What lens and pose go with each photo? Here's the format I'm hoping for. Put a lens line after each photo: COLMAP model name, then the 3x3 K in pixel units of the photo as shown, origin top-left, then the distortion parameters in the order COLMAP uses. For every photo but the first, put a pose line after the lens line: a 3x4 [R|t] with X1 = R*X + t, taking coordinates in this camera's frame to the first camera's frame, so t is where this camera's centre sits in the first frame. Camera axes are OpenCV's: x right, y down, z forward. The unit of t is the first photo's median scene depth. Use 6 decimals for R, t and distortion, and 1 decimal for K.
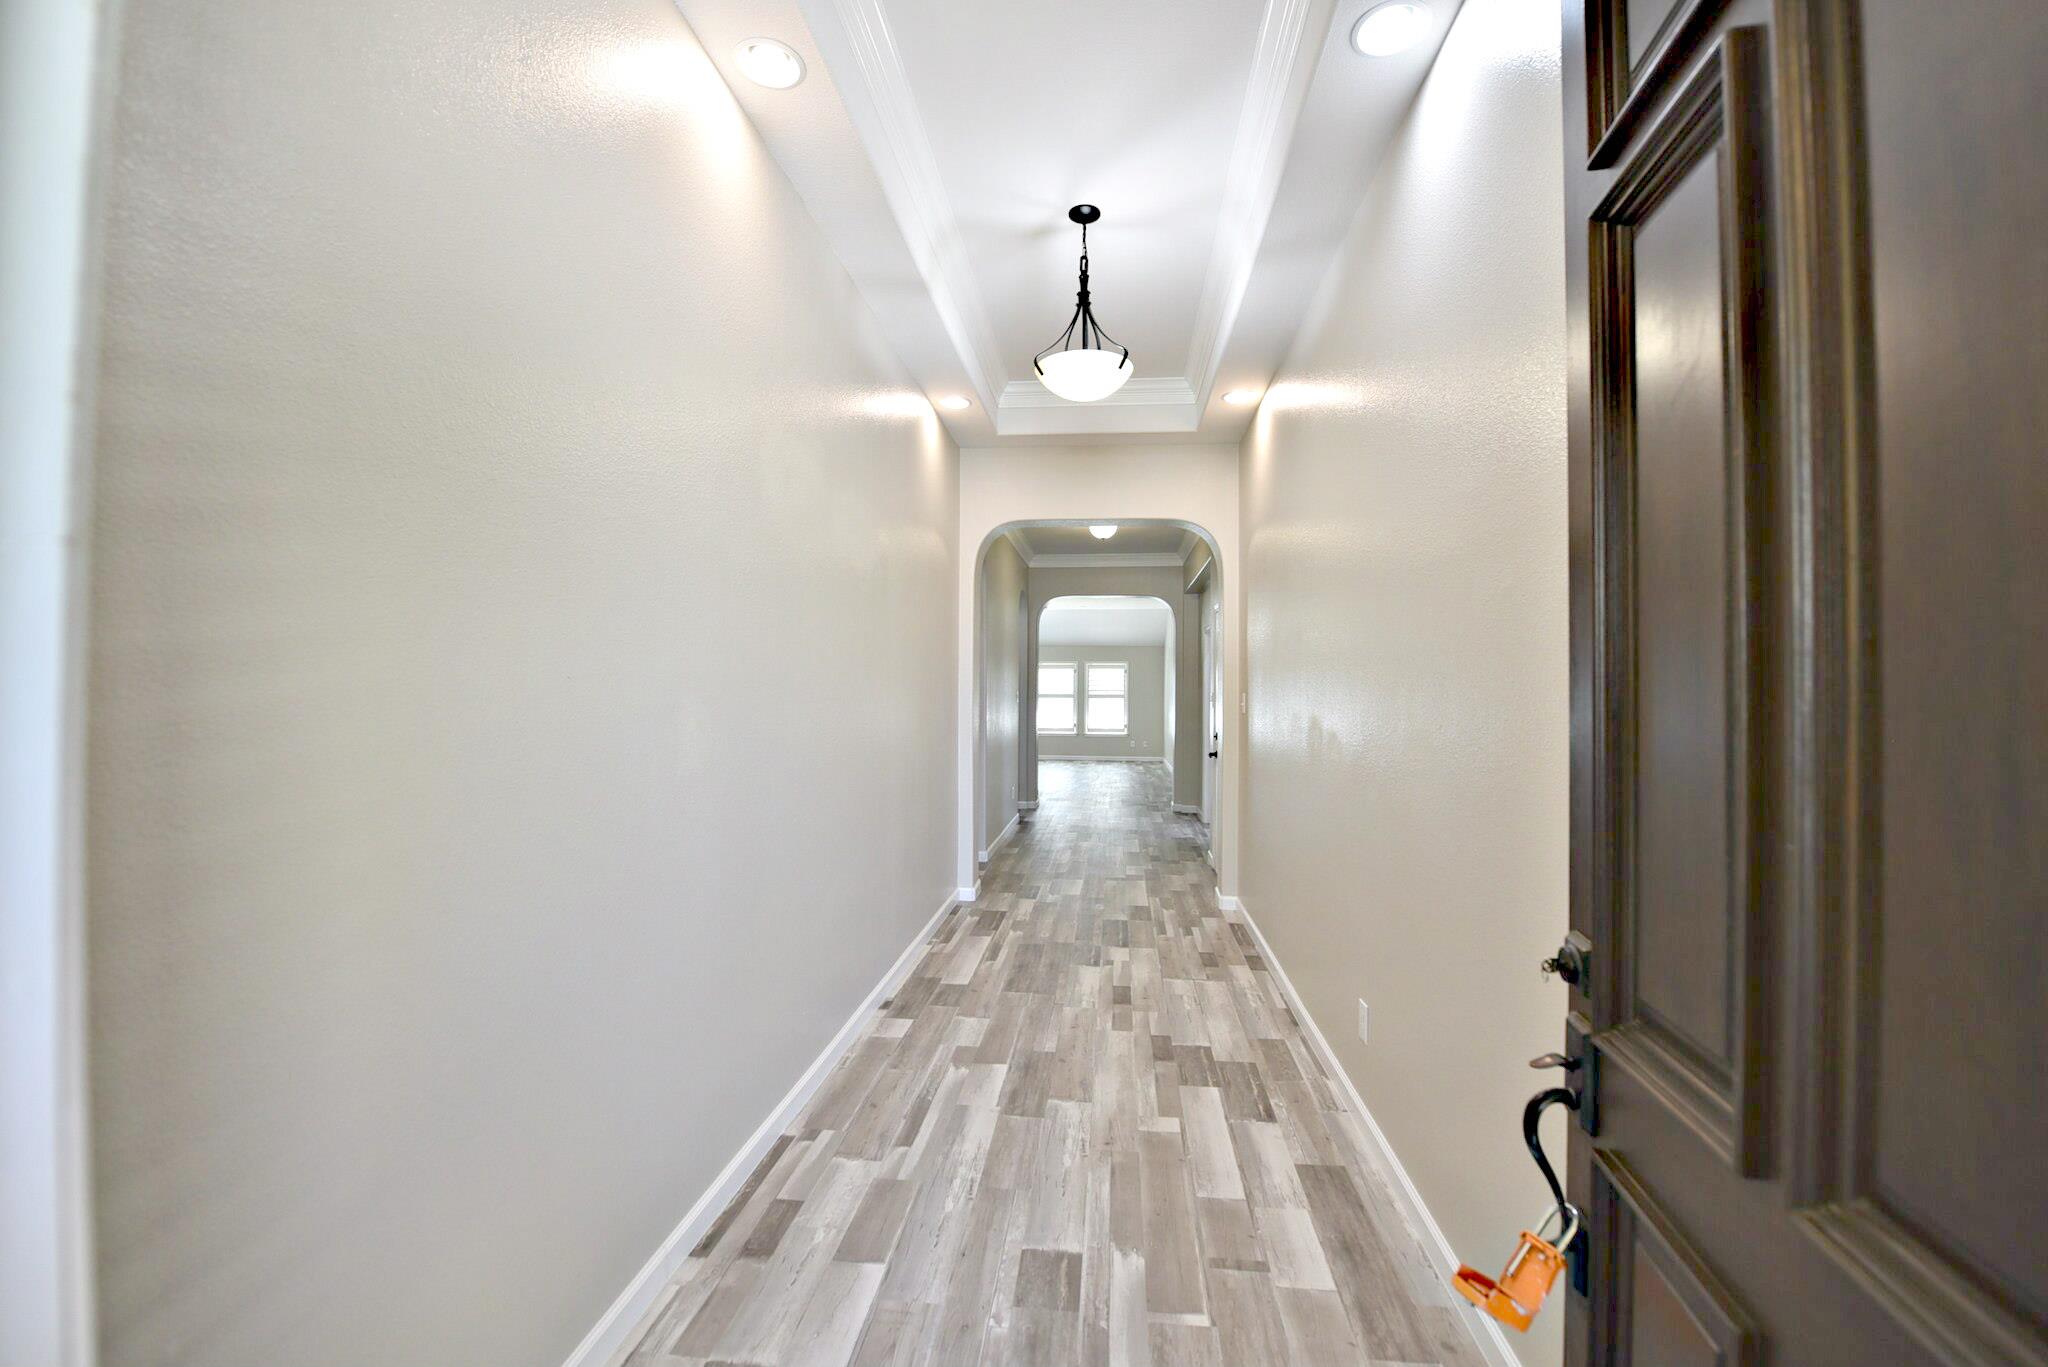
lens RADIAL K [[812.8, 0, 1030.3], [0, 812.8, 681.3], [0, 0, 1]] dist [-0.013767, -0.004165]
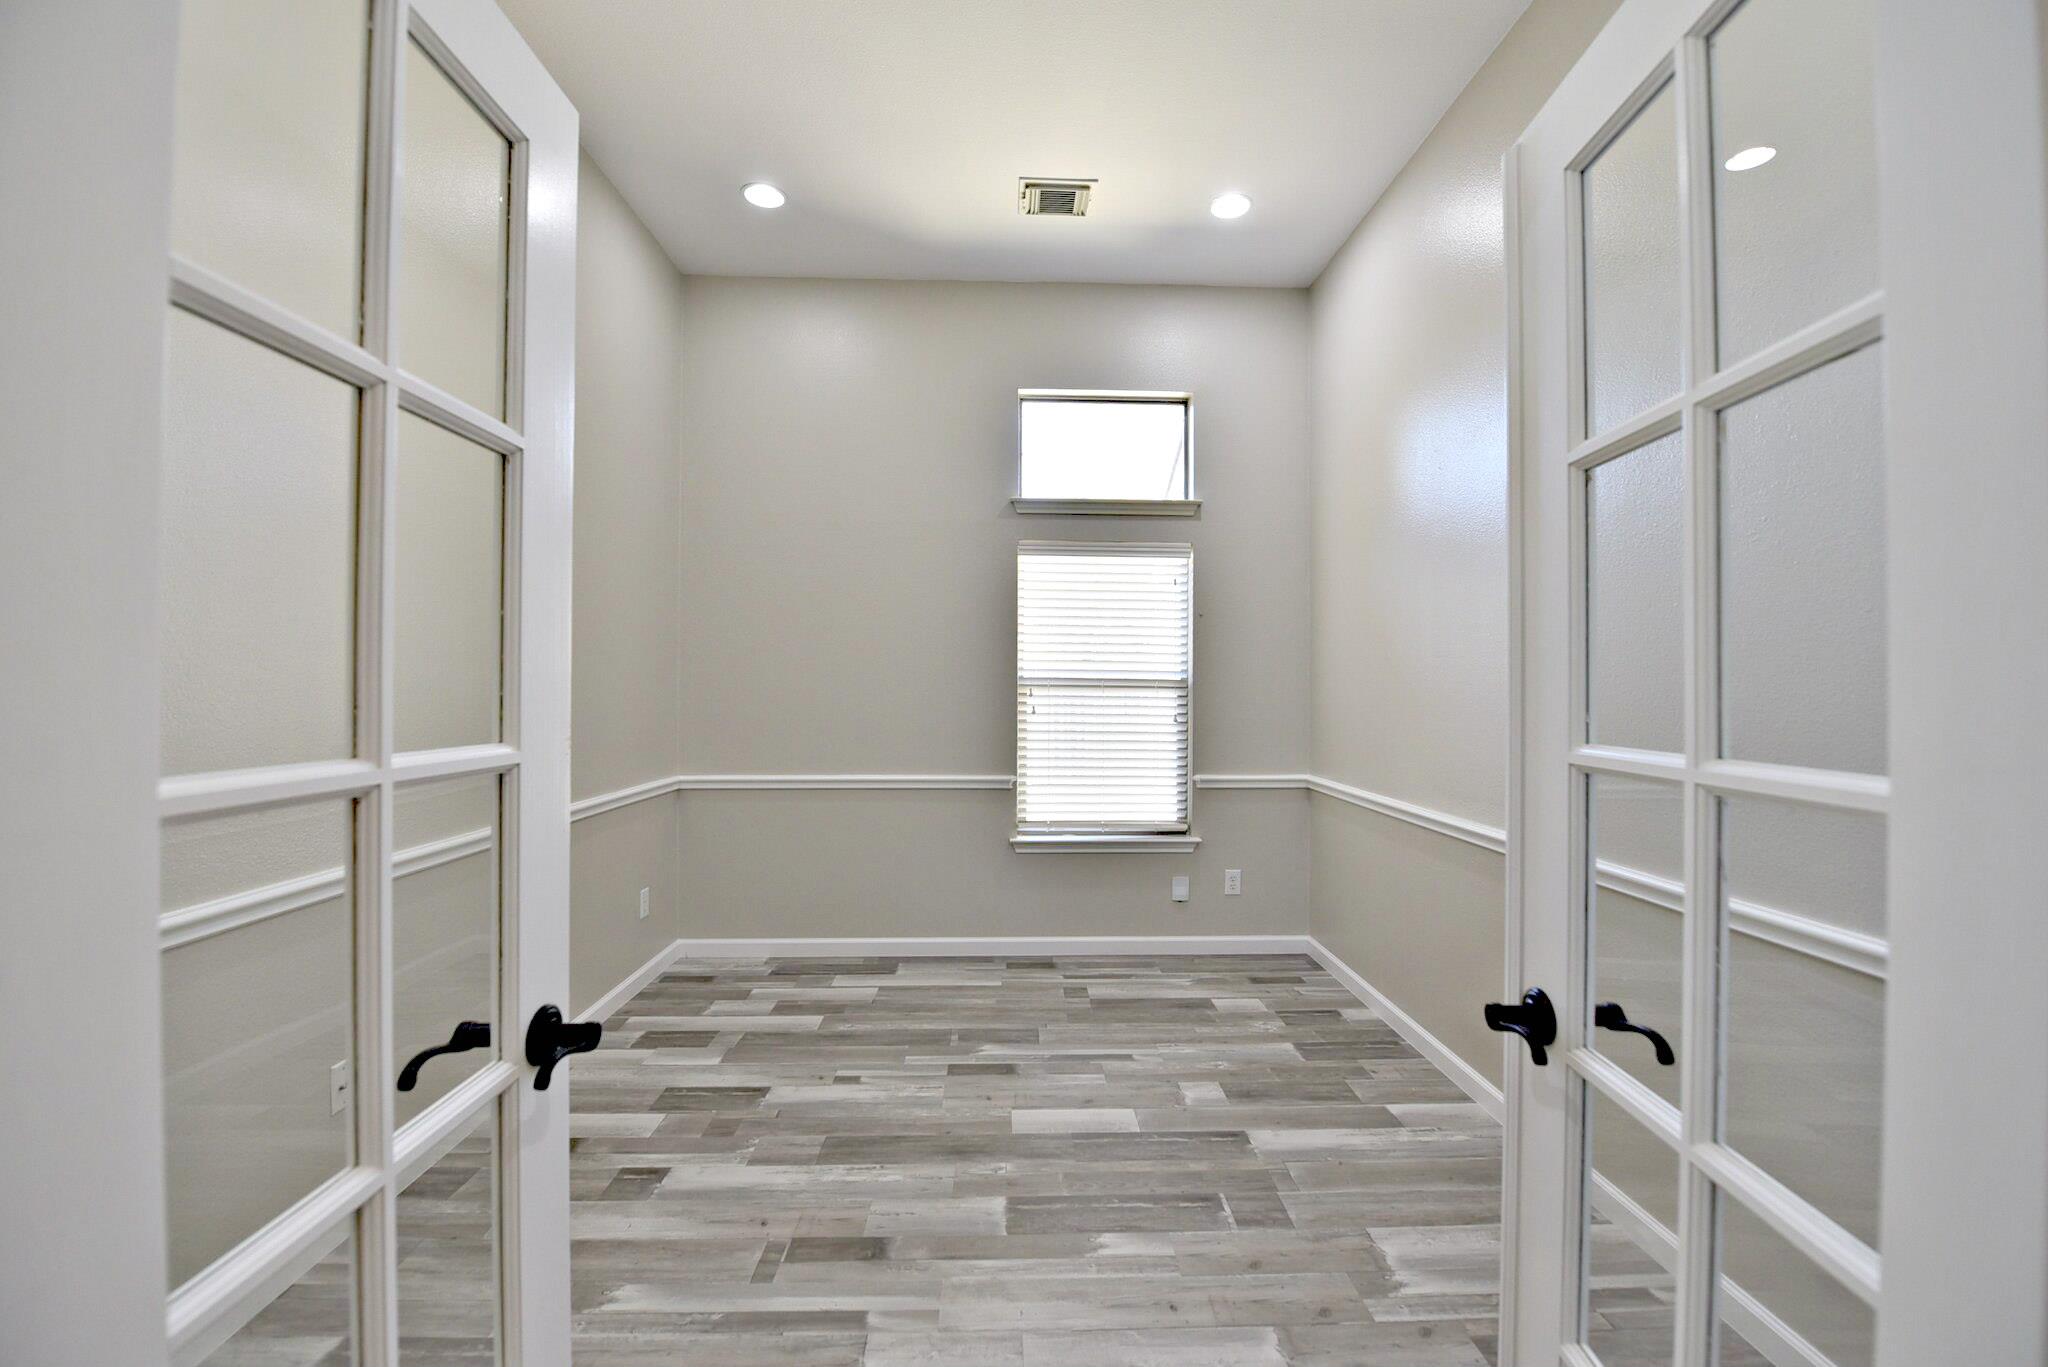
lens RADIAL K [[812.8, 0, 1030.3], [0, 812.8, 681.3], [0, 0, 1]] dist [-0.013767, -0.004165]
pose [[-0.132199, -0.005100, 0.991210, 0.055332], [-0.019863, 0.999800, 0.002495, 0.046984], [-0.991024, -0.019359, -0.132274, 1.964997]]
